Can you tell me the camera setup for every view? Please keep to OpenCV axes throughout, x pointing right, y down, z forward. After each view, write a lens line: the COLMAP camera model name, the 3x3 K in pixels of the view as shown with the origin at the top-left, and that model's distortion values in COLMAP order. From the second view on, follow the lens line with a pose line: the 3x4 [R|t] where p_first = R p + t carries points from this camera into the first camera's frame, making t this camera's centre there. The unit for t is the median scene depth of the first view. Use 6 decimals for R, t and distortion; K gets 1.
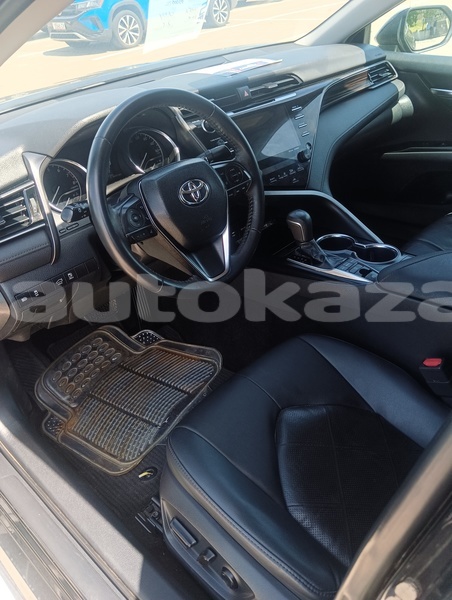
lens RADIAL K [[470.6, 0, 225.1], [0, 470.6, 302.0], [0, 0, 1]] dist [-0.006397, -0.010121]
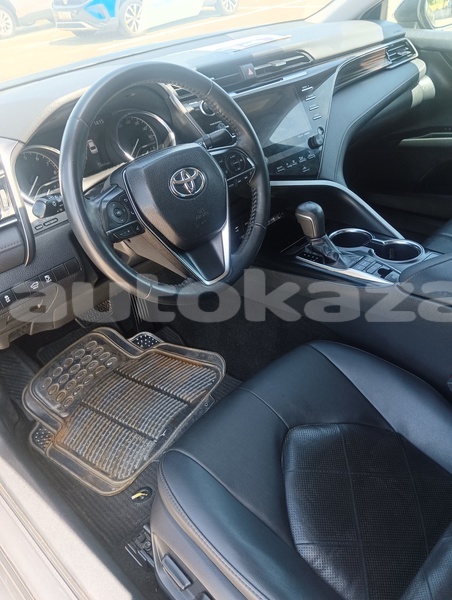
lens RADIAL K [[470.6, 0, 227.1], [0, 470.6, 296.7], [0, 0, 1]] dist [-0.006397, -0.010121]
pose [[0.999831, 0.000134, -0.018400, 0.017290], [-0.000024, 0.999982, 0.005992, -0.022242], [0.018400, -0.005990, 0.999813, 0.106374]]
